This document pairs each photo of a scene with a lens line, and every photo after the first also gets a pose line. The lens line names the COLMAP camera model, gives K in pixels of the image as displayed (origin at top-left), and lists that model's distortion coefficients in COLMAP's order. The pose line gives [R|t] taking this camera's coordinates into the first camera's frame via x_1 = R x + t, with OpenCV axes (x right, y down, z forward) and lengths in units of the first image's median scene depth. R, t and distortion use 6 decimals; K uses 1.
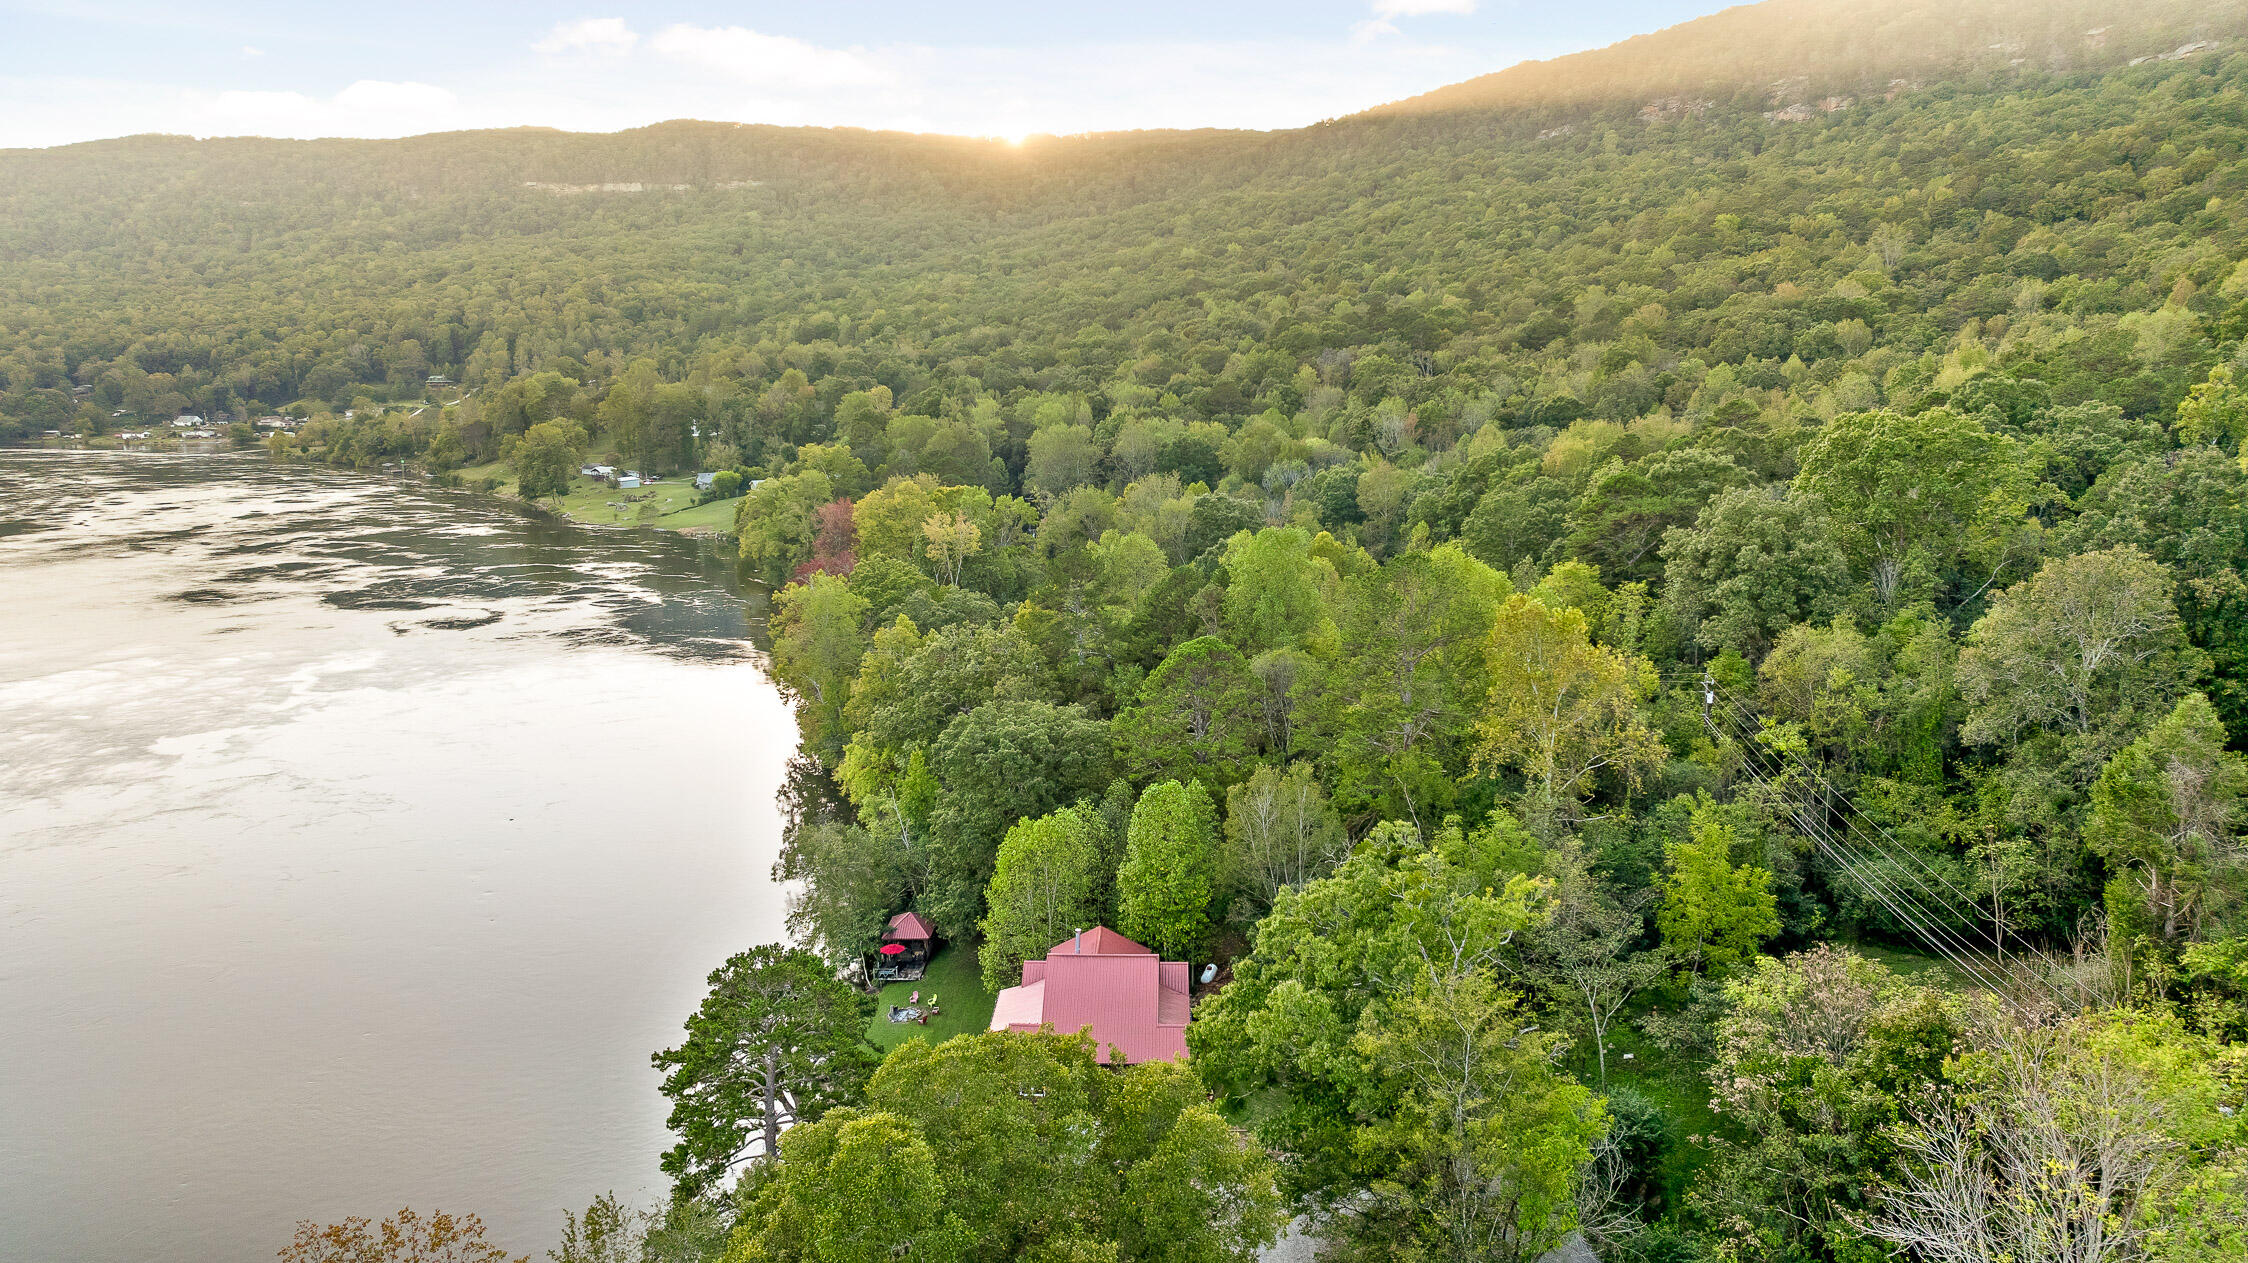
lens RADIAL K [[1578.6, 0, 1117.1], [0, 1578.6, 640.5], [0, 0, 1]] dist [-0.041802, 0.047088]
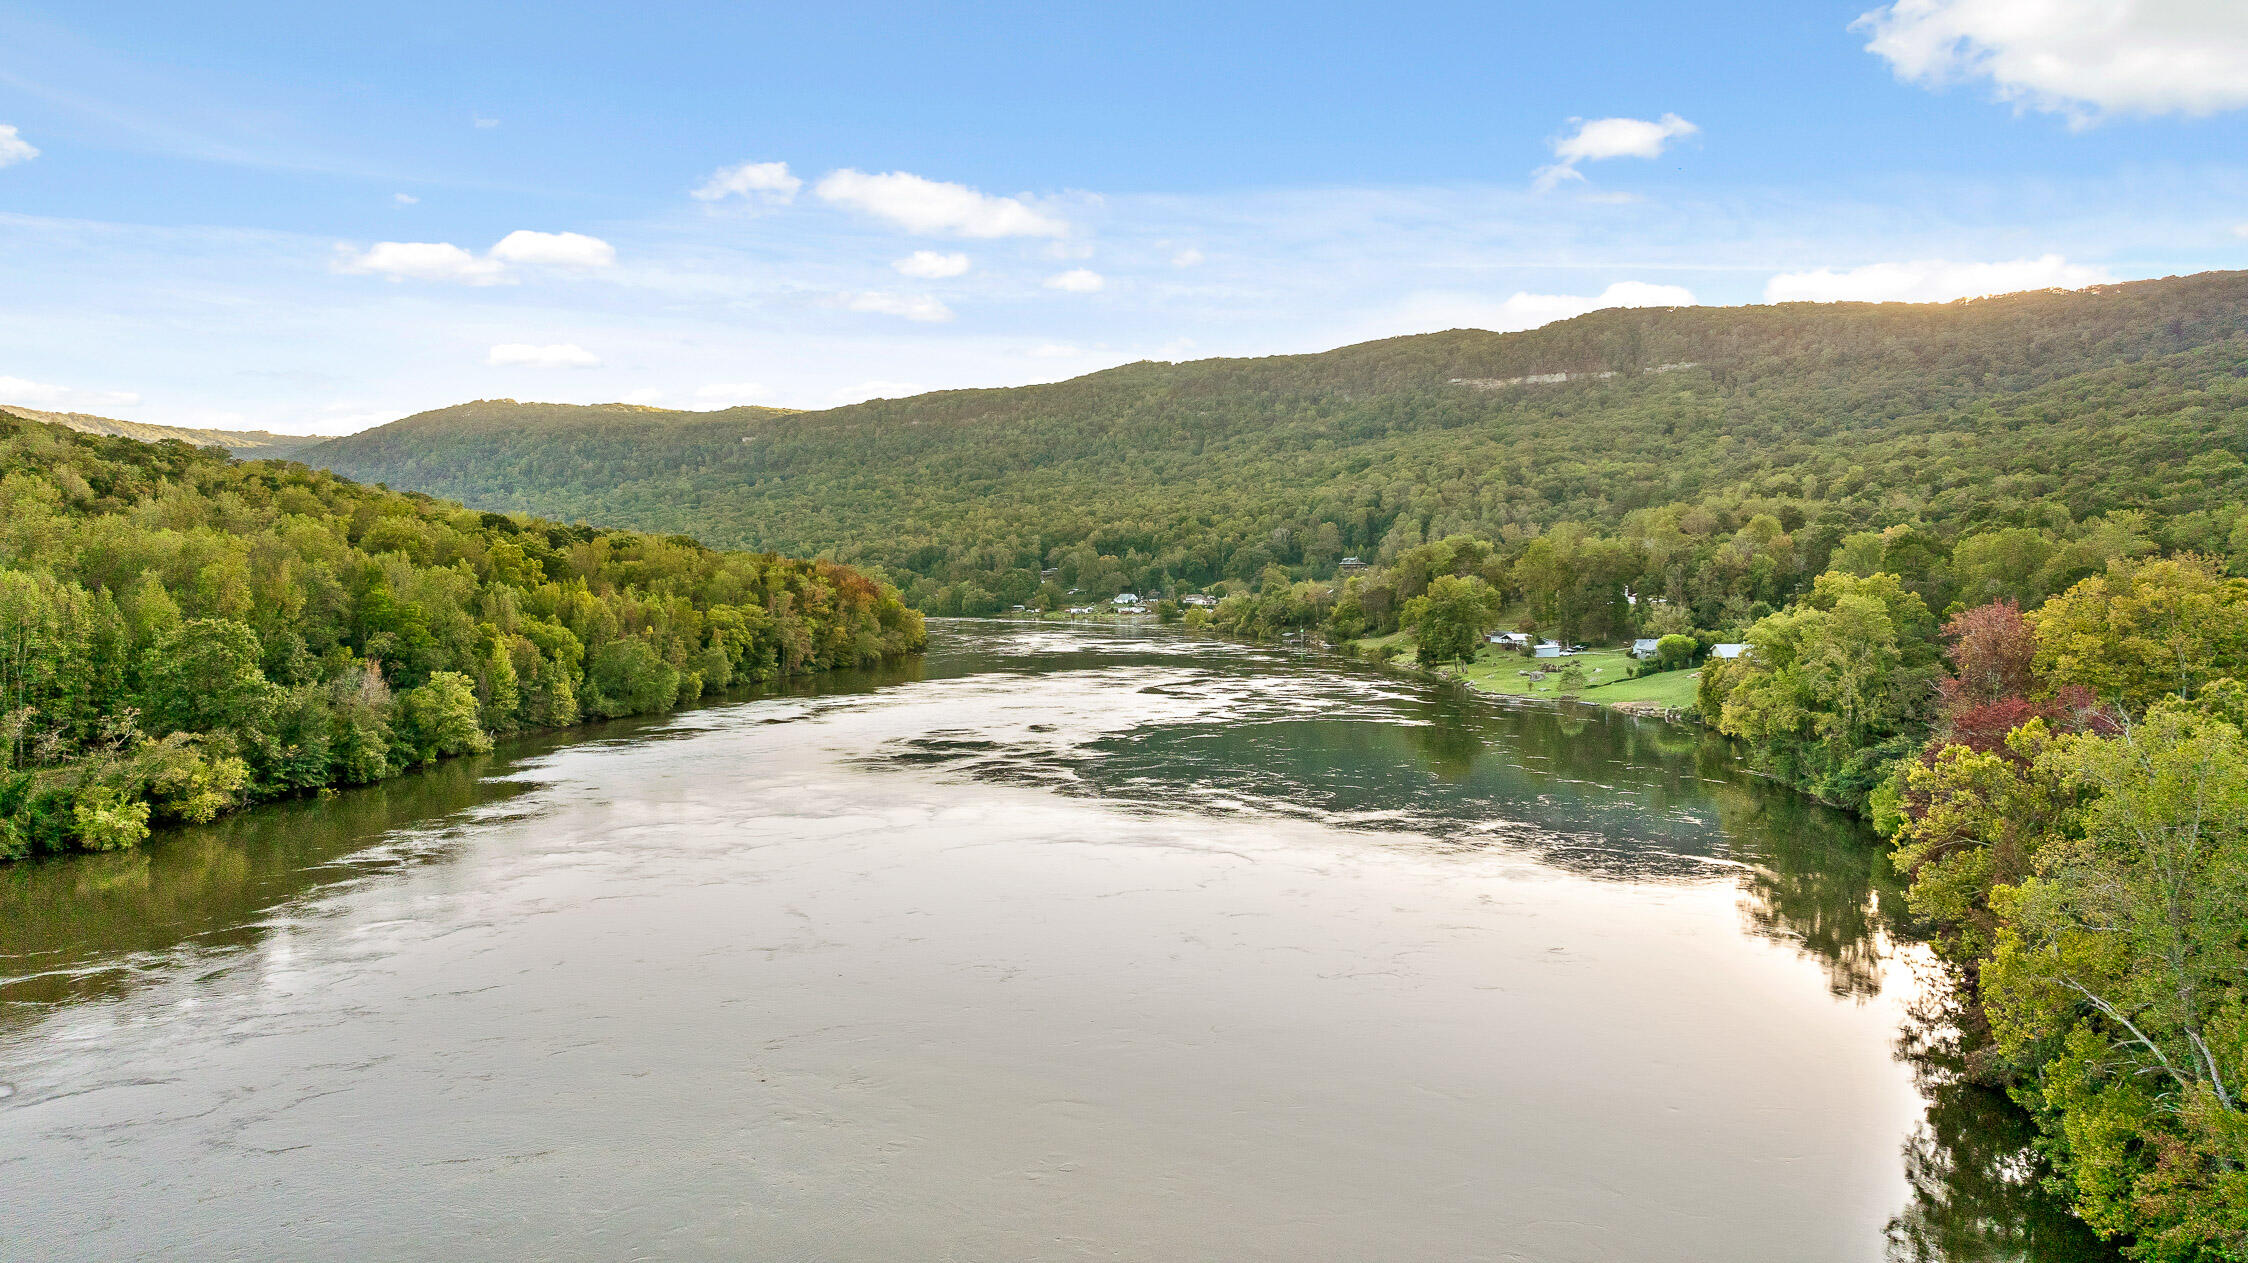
lens RADIAL K [[1578.6, 0, 1117.1], [0, 1578.6, 640.5], [0, 0, 1]] dist [-0.041802, 0.047088]
pose [[0.848281, 0.020934, -0.529133, -0.034233], [-0.090613, 0.990219, -0.106090, 0.000340], [0.521737, 0.137940, 0.841881, 0.099176]]
